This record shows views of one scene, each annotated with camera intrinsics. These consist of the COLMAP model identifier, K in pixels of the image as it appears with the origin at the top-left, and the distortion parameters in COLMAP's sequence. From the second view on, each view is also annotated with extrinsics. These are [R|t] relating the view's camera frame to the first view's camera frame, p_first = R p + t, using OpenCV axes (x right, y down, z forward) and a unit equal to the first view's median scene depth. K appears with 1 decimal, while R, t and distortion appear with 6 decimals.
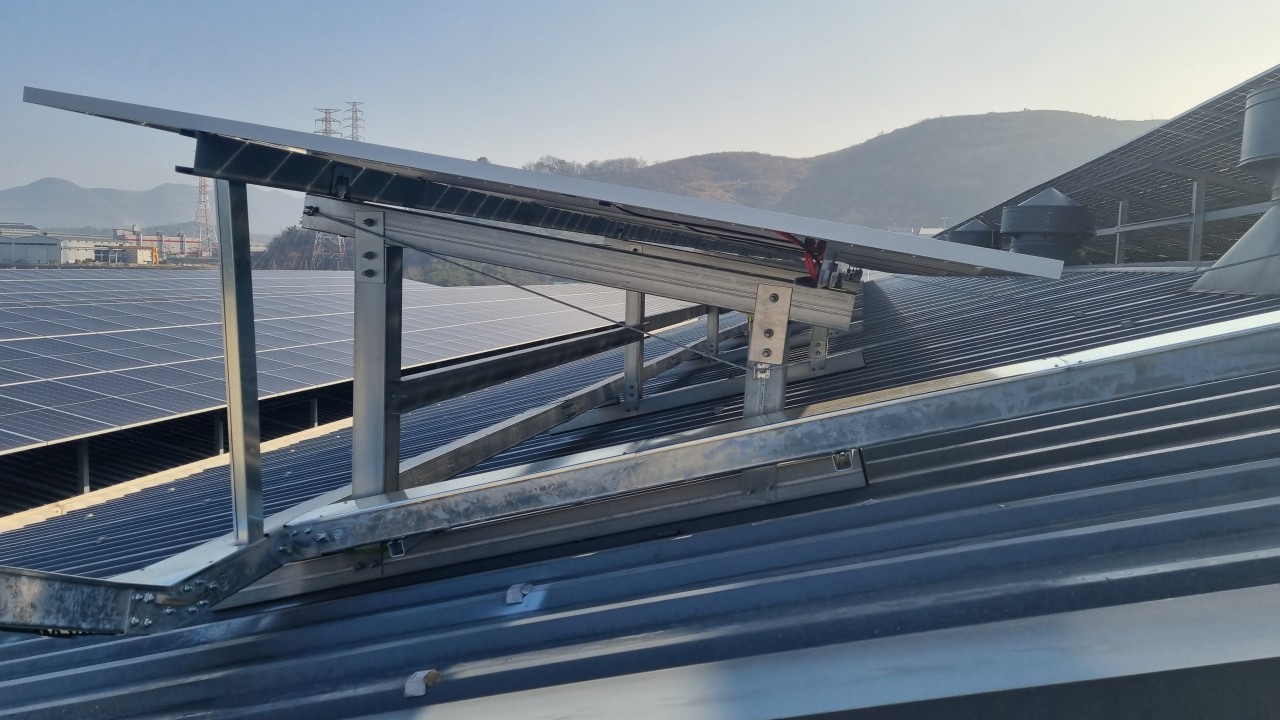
lens RADIAL K [[983.3, 0, 640.7], [0, 983.3, 360.7], [0, 0, 1]] dist [0.064066, -0.011376]
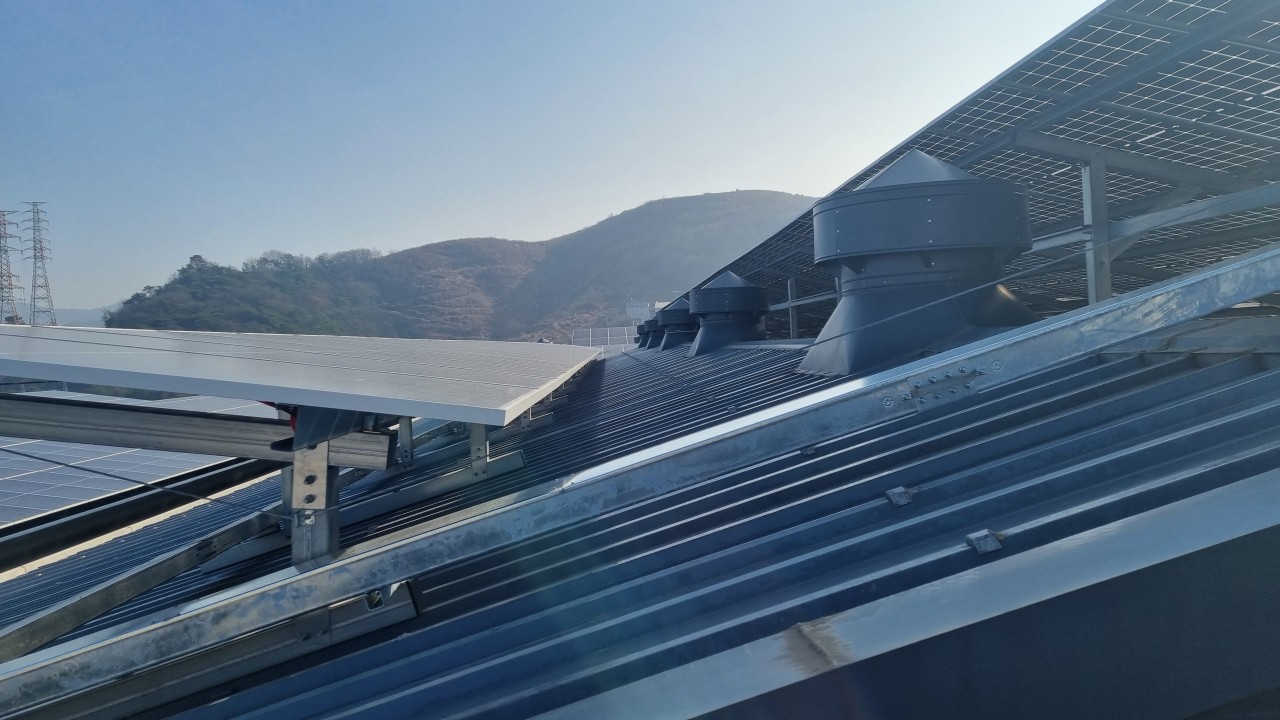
lens RADIAL K [[983.3, 0, 646.2], [0, 983.3, 352.7], [0, 0, 1]] dist [0.064066, -0.011376]
pose [[0.963450, -0.075896, 0.256911, 0.209926], [0.098925, 0.992040, -0.077915, -0.043701], [-0.248953, 0.100483, 0.963289, -0.100417]]
